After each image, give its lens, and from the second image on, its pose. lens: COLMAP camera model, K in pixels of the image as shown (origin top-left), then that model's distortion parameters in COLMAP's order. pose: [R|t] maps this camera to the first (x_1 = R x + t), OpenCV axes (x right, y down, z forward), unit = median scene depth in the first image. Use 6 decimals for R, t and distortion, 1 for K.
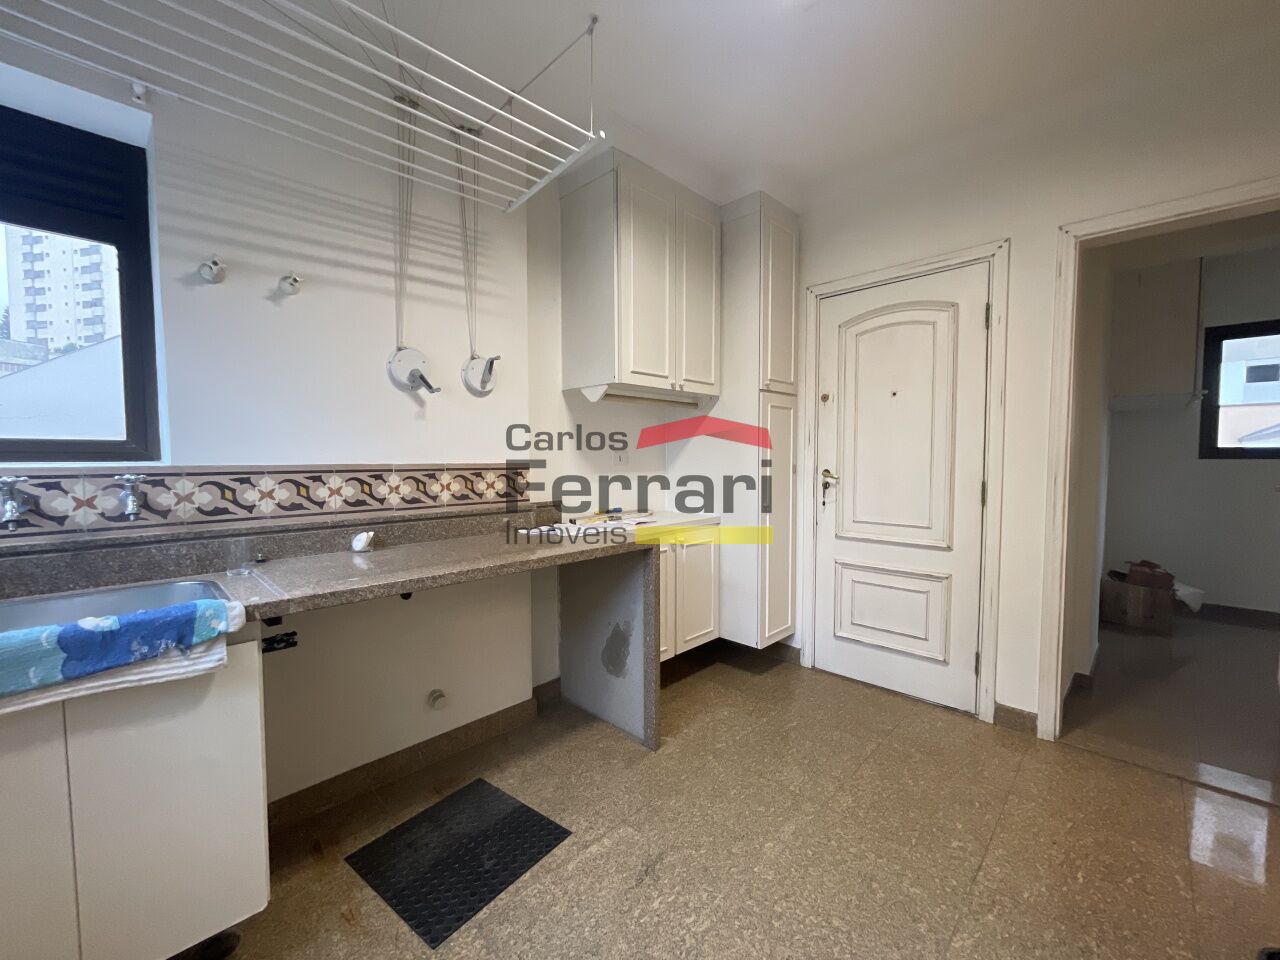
lens RADIAL K [[515.4, 0, 641.4], [0, 515.4, 483.9], [0, 0, 1]] dist [0.000391, -0.000255]
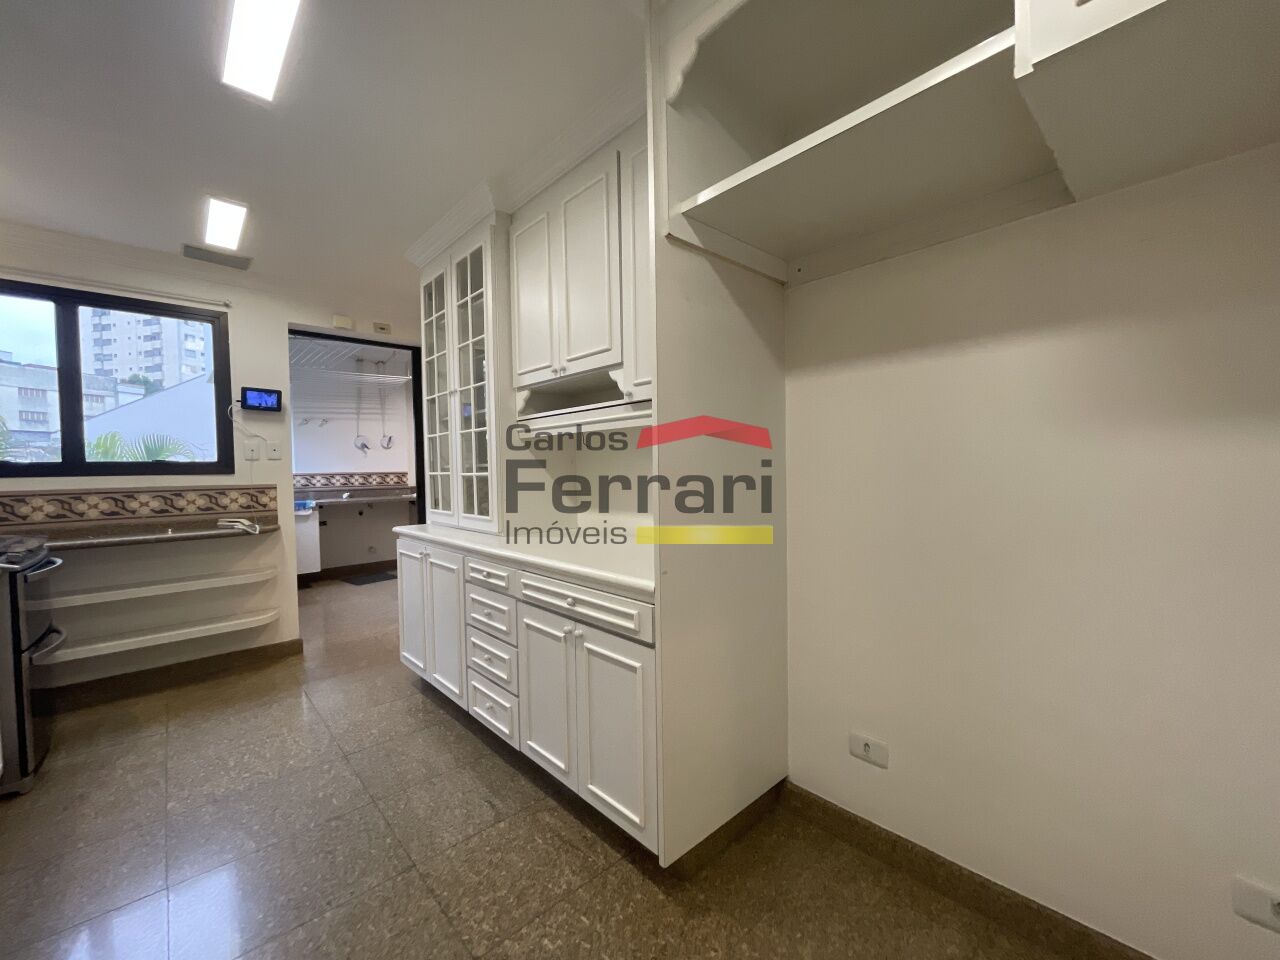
lens RADIAL K [[515.4, 0, 641.4], [0, 515.4, 483.9], [0, 0, 1]] dist [0.000391, -0.000255]
pose [[0.998828, -0.014735, -0.046103, 1.446139], [0.013843, 0.999712, -0.019611, 0.121567], [0.046378, 0.018950, 0.998744, -2.130989]]
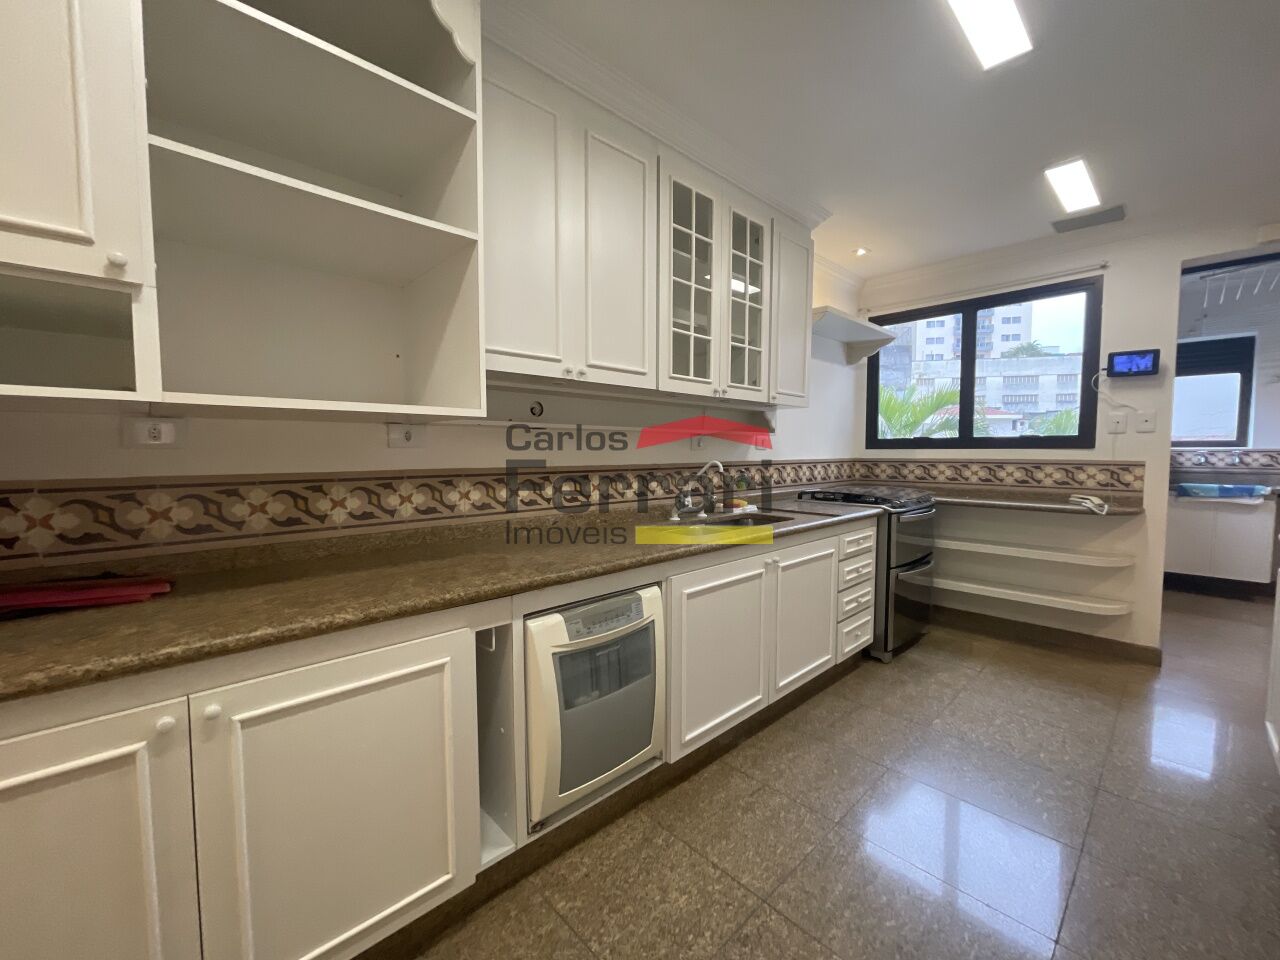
lens RADIAL K [[515.4, 0, 641.4], [0, 515.4, 483.9], [0, 0, 1]] dist [0.000391, -0.000255]
pose [[-0.037458, 0.065018, -0.997181, 1.680438], [-0.049215, 0.996550, 0.066826, 0.108875], [0.998086, 0.051580, -0.034129, -1.839519]]
